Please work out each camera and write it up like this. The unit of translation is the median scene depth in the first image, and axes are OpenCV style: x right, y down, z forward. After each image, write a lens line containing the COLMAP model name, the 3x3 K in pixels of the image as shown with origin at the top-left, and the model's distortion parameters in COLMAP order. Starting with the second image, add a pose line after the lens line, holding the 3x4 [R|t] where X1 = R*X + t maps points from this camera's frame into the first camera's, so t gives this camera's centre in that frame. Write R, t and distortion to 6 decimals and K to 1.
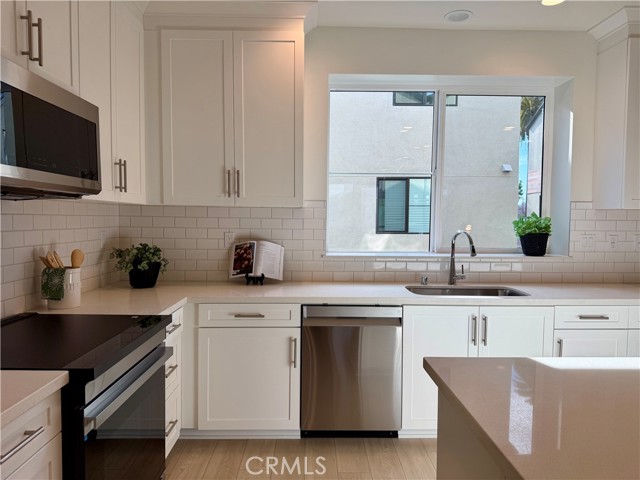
lens RADIAL K [[454.5, 0, 319.2], [0, 454.5, 235.1], [0, 0, 1]] dist [0.057478, -0.069515]
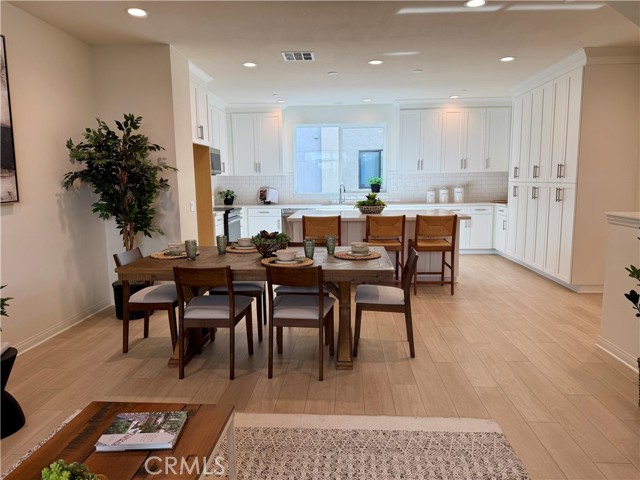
lens RADIAL K [[454.5, 0, 321.0], [0, 454.5, 243.5], [0, 0, 1]] dist [0.057478, -0.069515]
pose [[0.996684, -0.006585, -0.081100, 0.401594], [0.015071, 0.994414, 0.104464, 0.061304], [0.079959, -0.105340, 0.991216, -1.716176]]
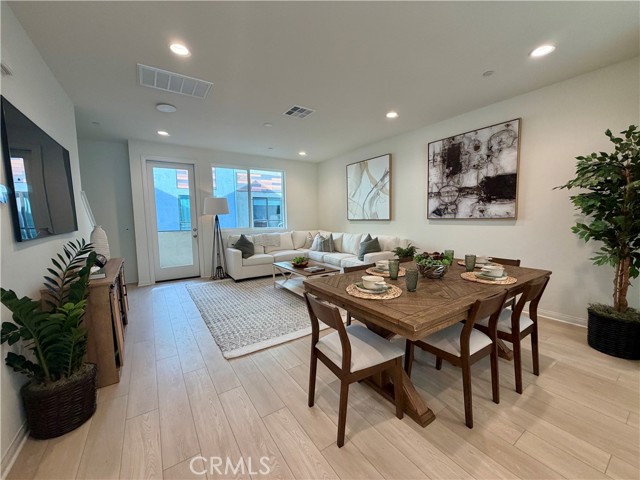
lens RADIAL K [[255.9, 0, 319.3], [0, 255.9, 236.8], [0, 0, 1]] dist [0.002809, 0.000068]
pose [[-0.842898, 0.052456, -0.535510, 0.796246], [-0.007749, 0.993950, 0.109560, 0.036052], [0.538018, 0.096498, -0.837392, -0.176891]]
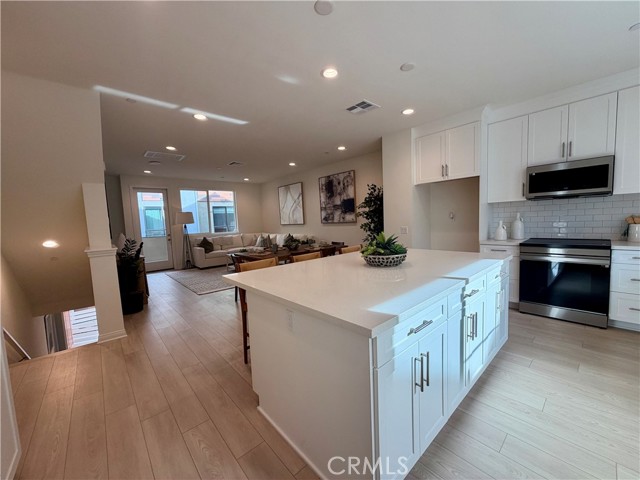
lens RADIAL K [[255.9, 0, 318.8], [0, 255.9, 239.7], [0, 0, 1]] dist [0.002809, 0.000068]
pose [[-0.762208, 0.081152, -0.642226, 1.058102], [0.015987, 0.994168, 0.106651, -0.009511], [0.647135, 0.071023, -0.759060, 0.694442]]
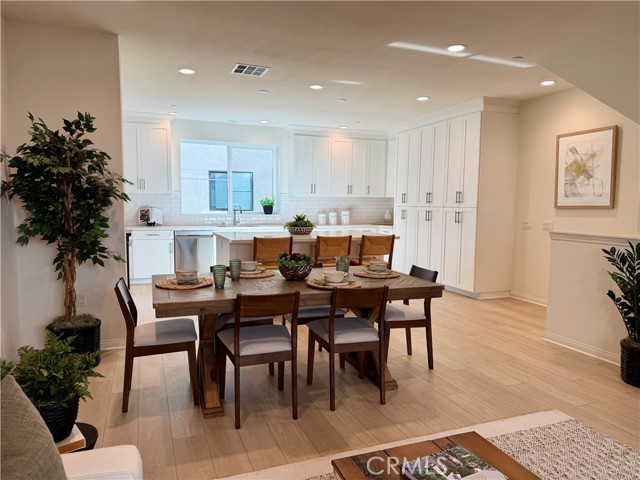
lens RADIAL K [[454.5, 0, 325.6], [0, 454.5, 244.0], [0, 0, 1]] dist [0.057478, -0.069515]
pose [[0.936368, -0.028495, 0.349861, -0.128126], [0.007724, 0.998131, 0.060623, 0.063612], [-0.350934, -0.054063, 0.934838, -1.609470]]
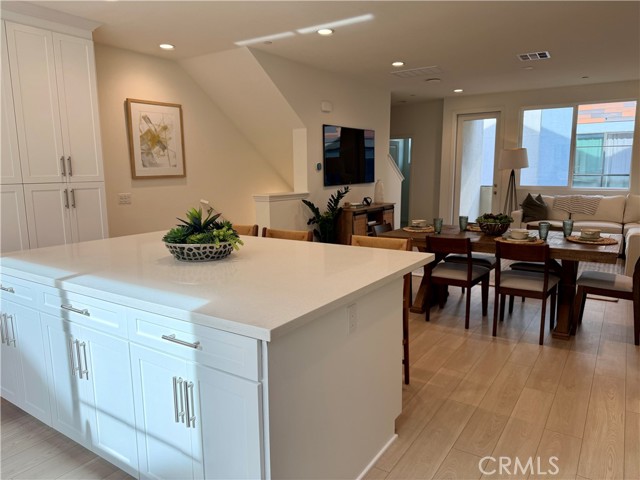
lens RADIAL K [[454.5, 0, 322.9], [0, 454.5, 240.6], [0, 0, 1]] dist [0.057478, -0.069515]
pose [[-0.816839, -0.085744, 0.570457, -0.182411], [0.027550, 0.981965, 0.187045, -0.035733], [-0.576207, 0.168502, -0.799745, 0.798025]]
